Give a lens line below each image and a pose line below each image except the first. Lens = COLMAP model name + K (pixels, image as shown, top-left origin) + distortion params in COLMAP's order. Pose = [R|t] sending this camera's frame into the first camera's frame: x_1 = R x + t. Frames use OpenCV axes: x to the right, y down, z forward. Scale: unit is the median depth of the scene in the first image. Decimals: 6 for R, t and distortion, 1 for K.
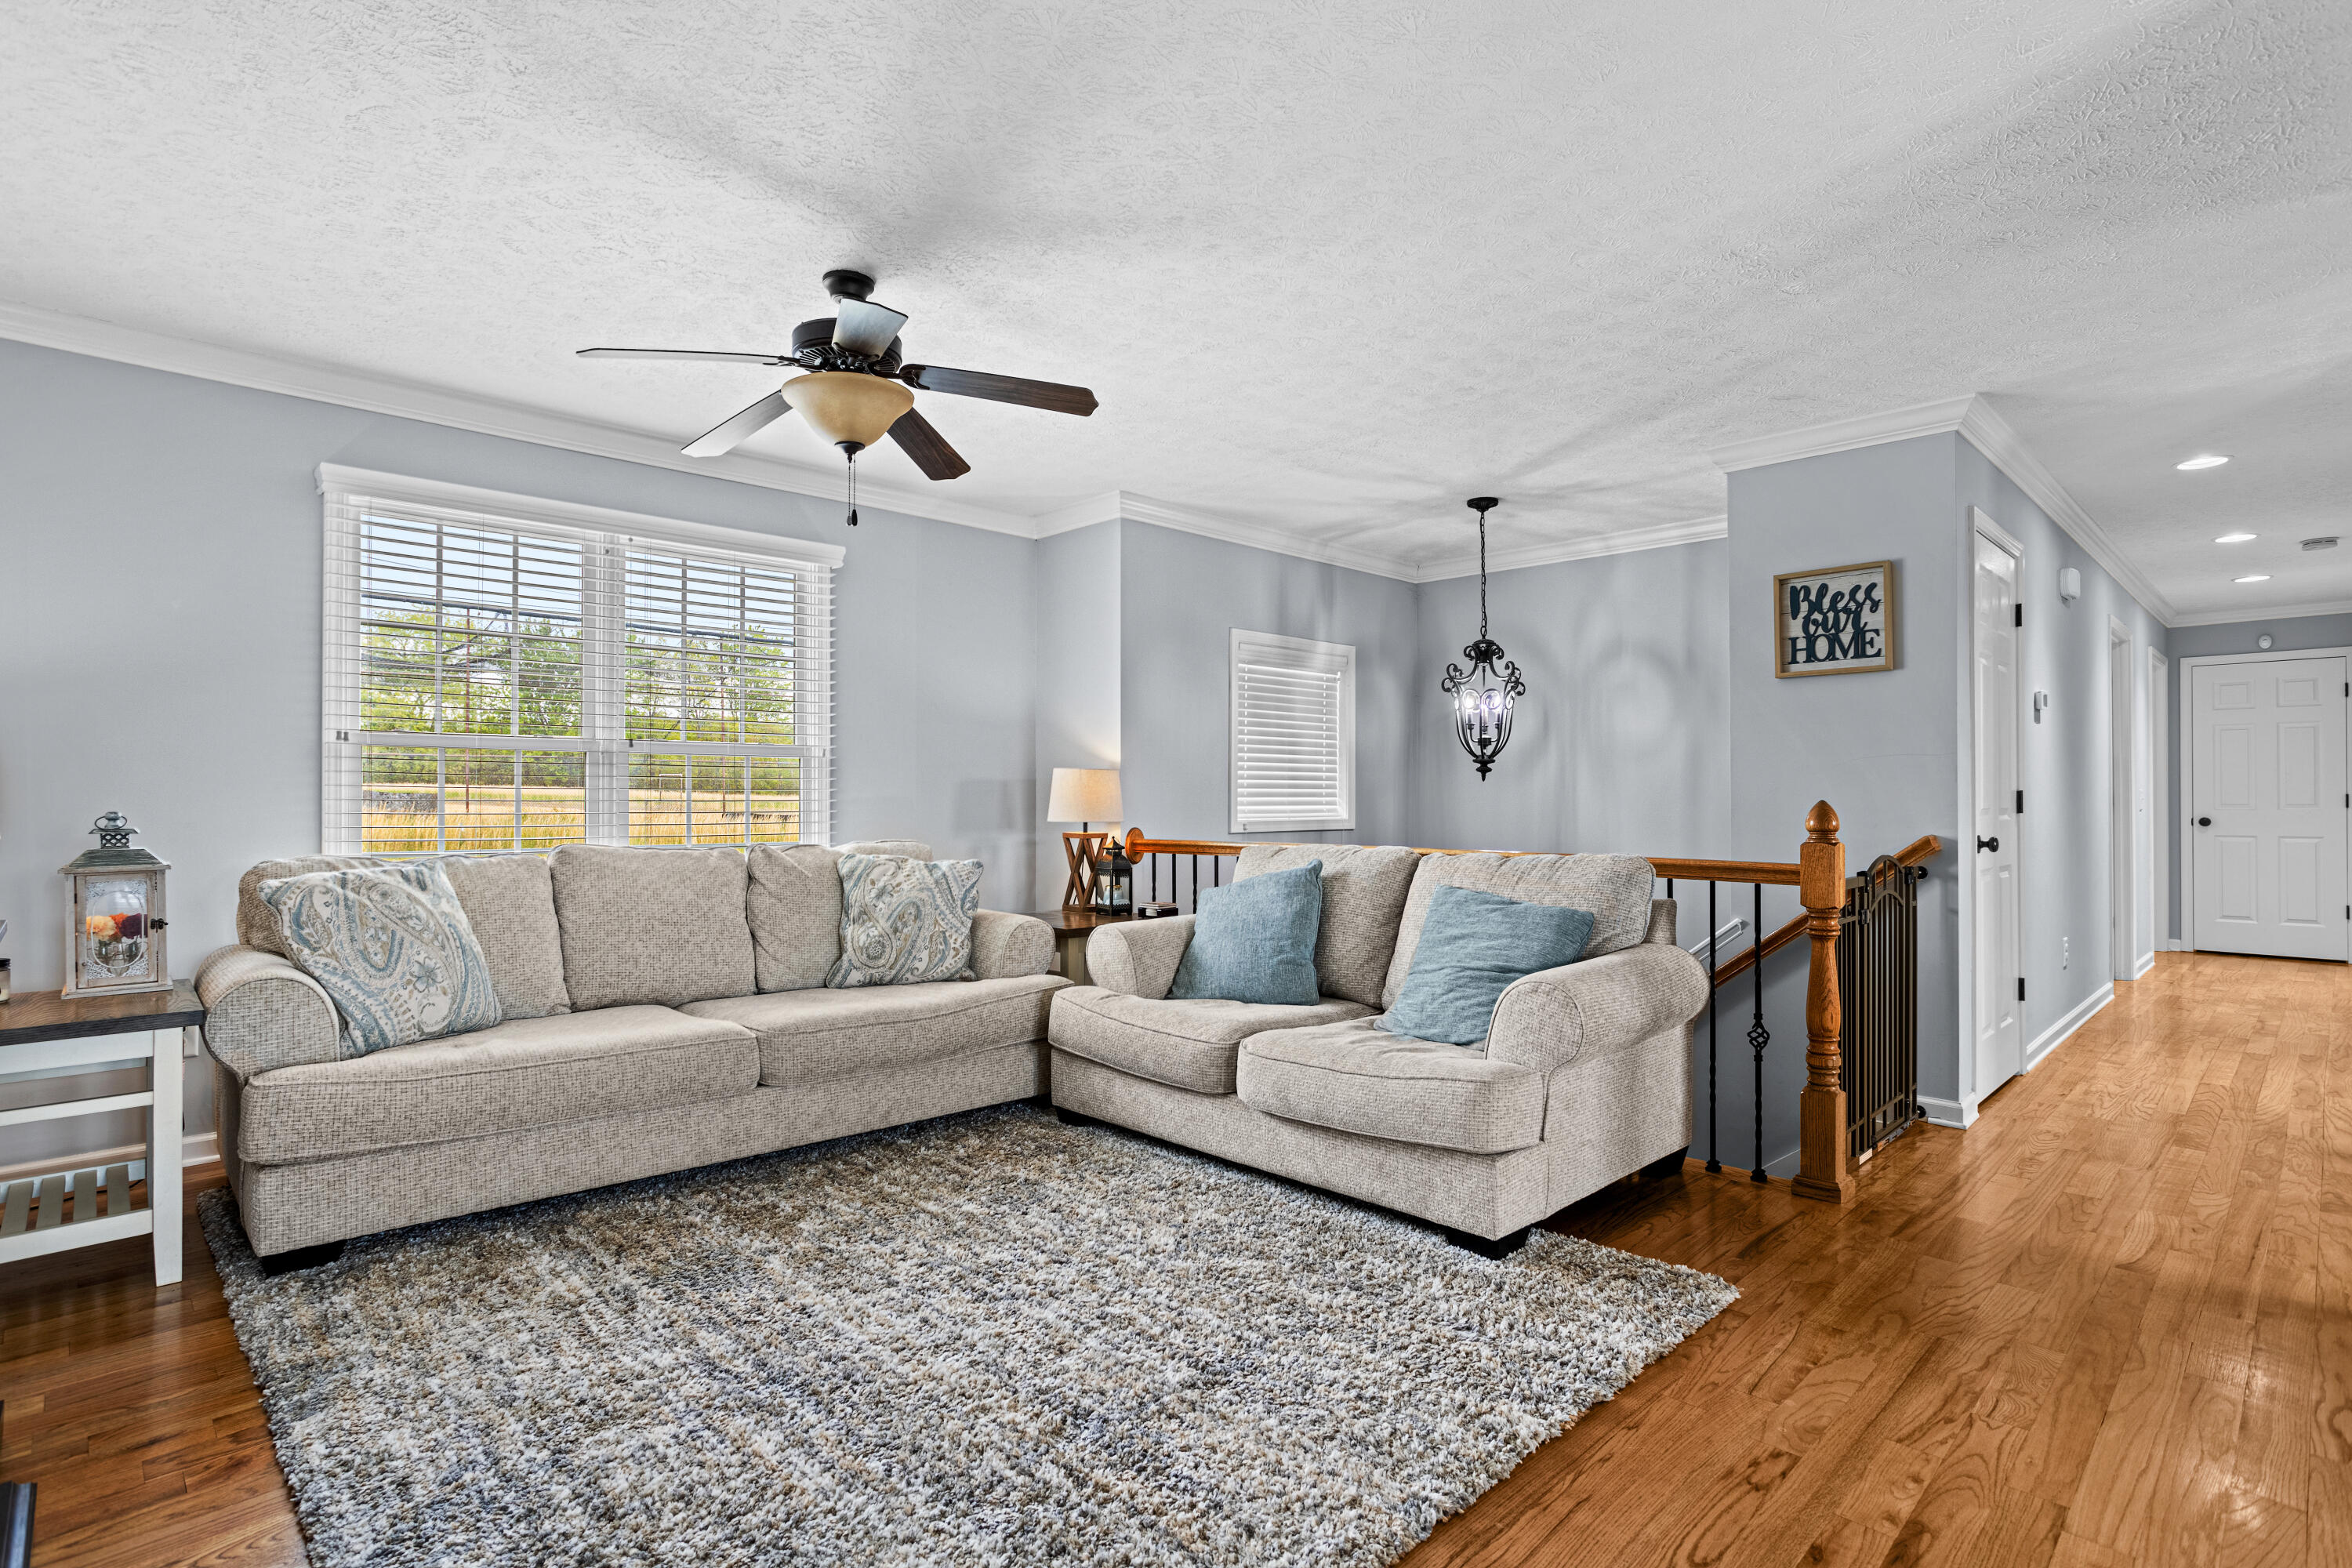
lens RADIAL K [[1166.0, 0, 1152.7], [0, 1166.0, 793.3], [0, 0, 1]] dist [-0.045101, 0.027456]
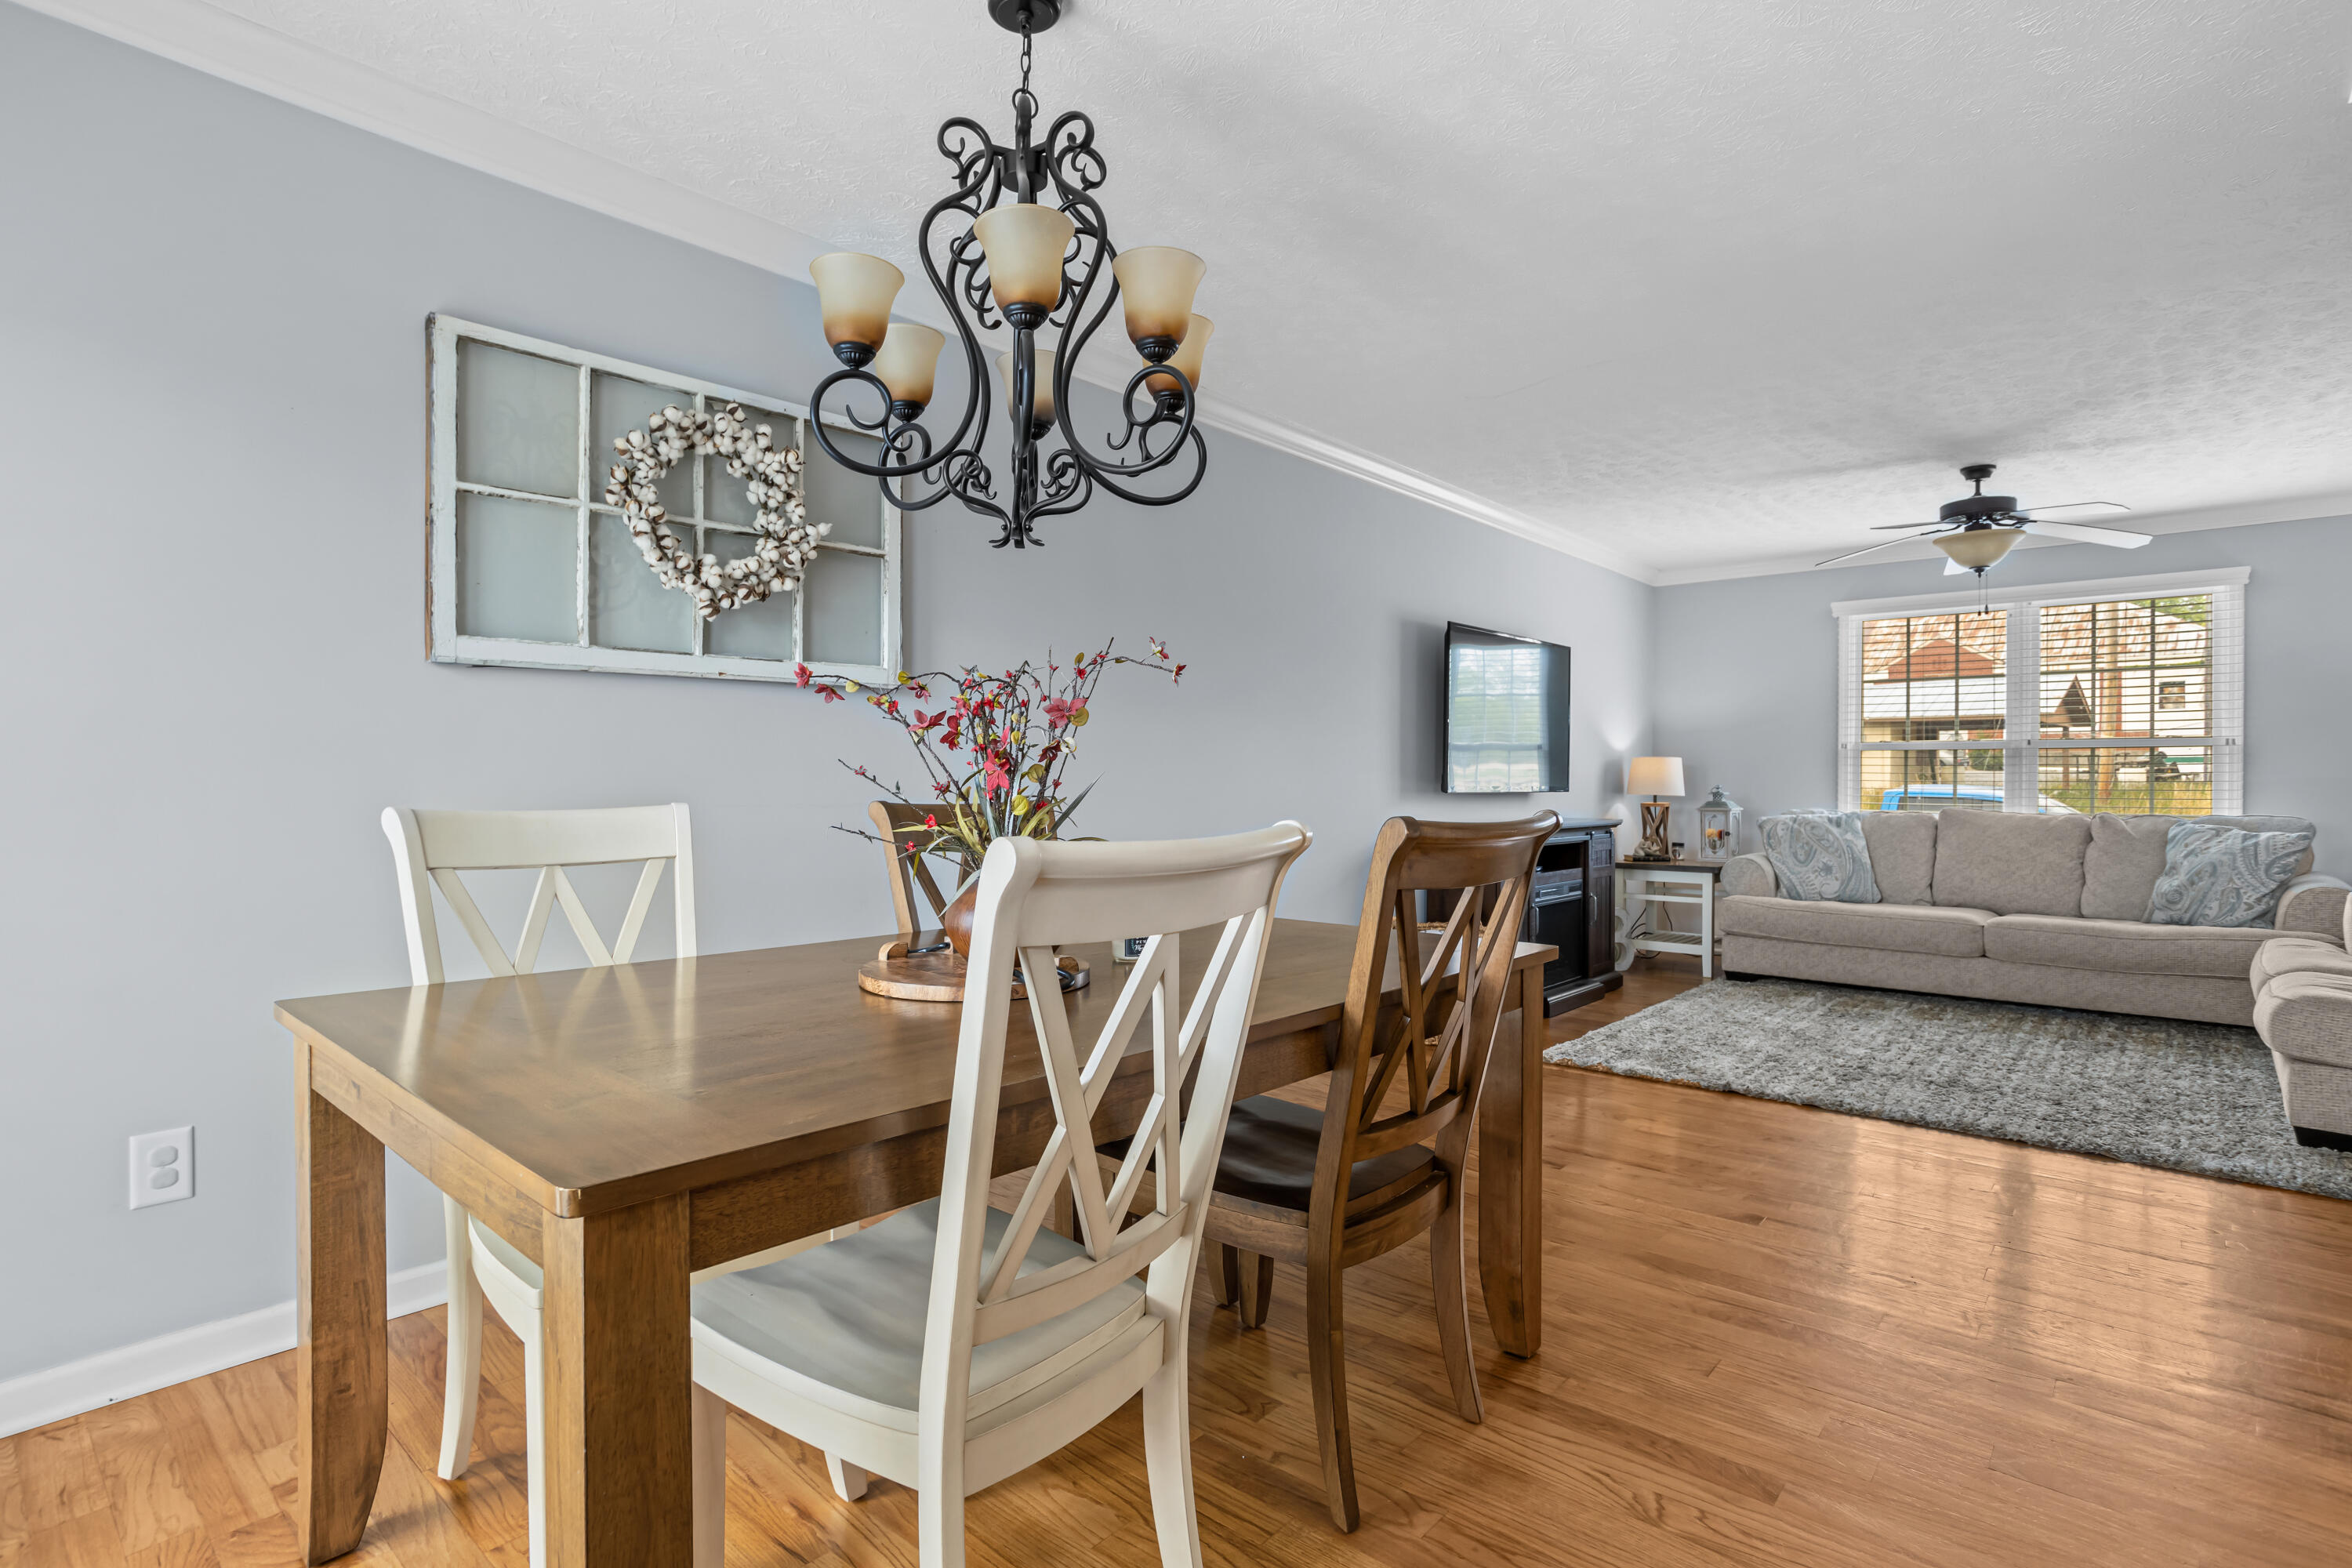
lens RADIAL K [[1166.0, 0, 1152.7], [0, 1166.0, 793.3], [0, 0, 1]] dist [-0.045101, 0.027456]
pose [[0.070395, 0.011089, -0.997458, 1.111714], [0.004700, 0.999923, 0.011448, -0.000224], [0.997508, -0.005494, 0.070337, -0.260719]]
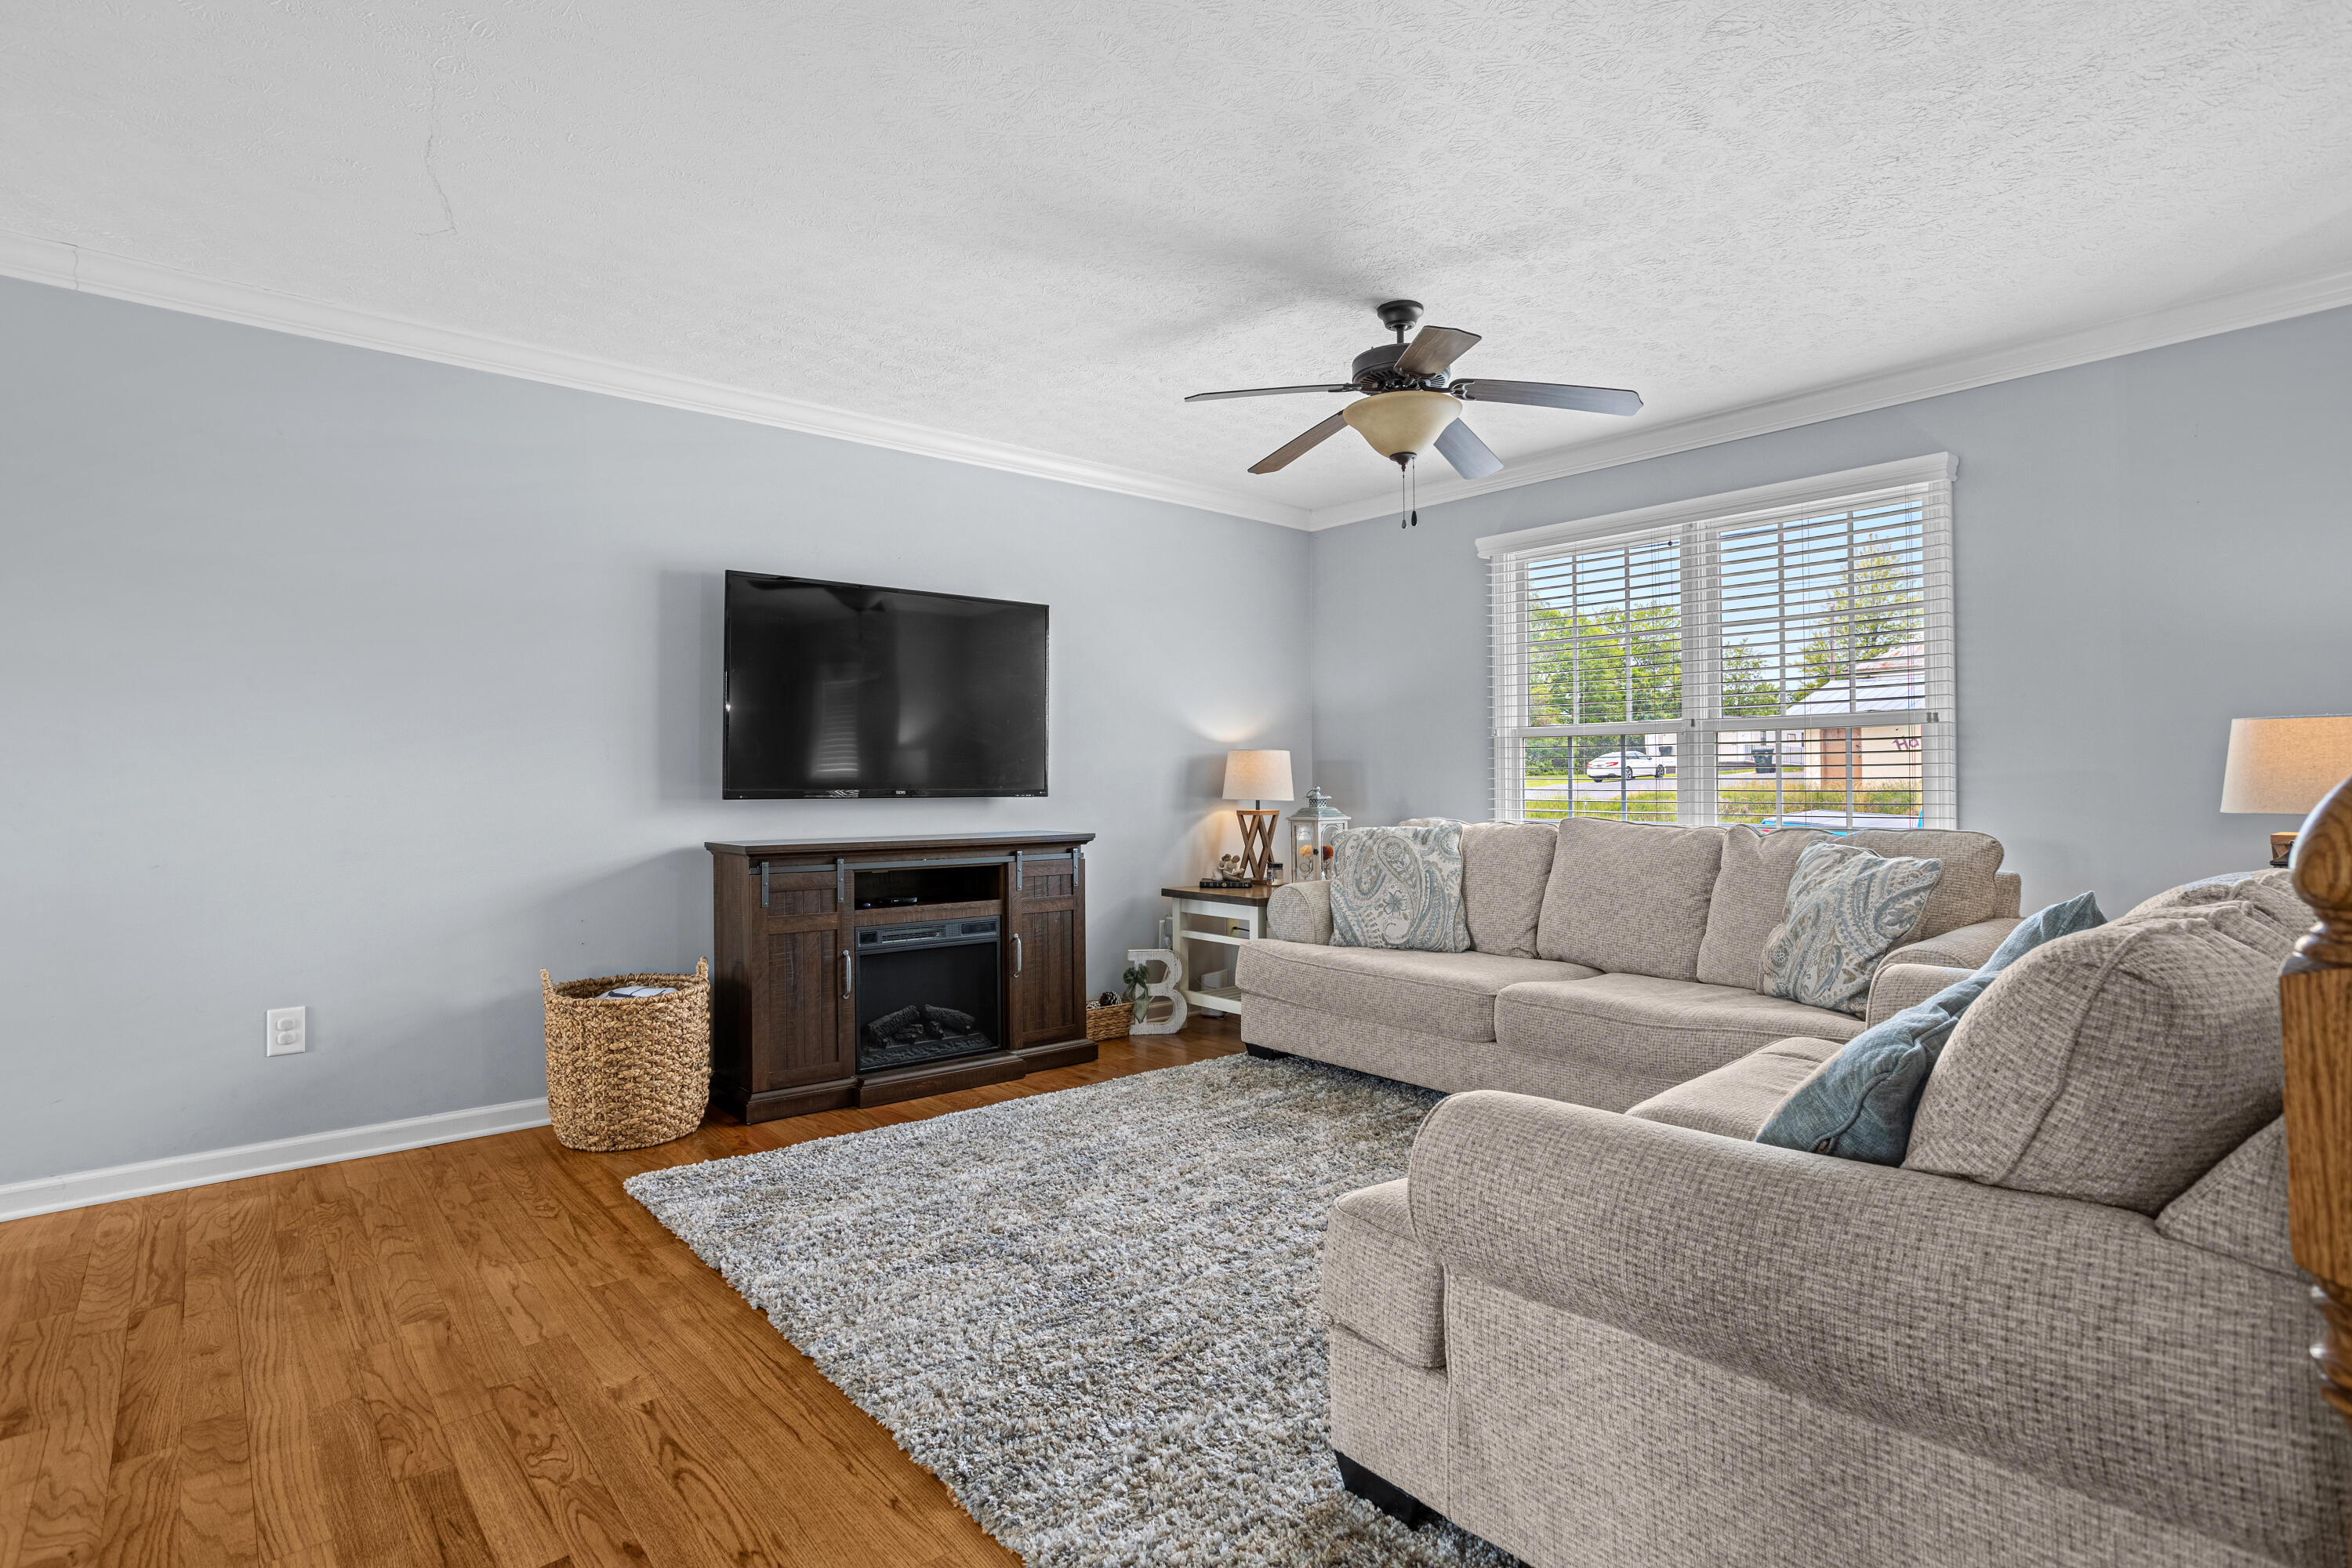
lens RADIAL K [[1163.1, 0, 1174.4], [0, 1163.1, 764.3], [0, 0, 1]] dist [-0.047943, 0.000406]
pose [[-0.060032, -0.016665, -0.998057, 0.718308], [0.008986, 0.999811, -0.017234, 0.008217], [0.998156, -0.010003, -0.059870, 0.719677]]
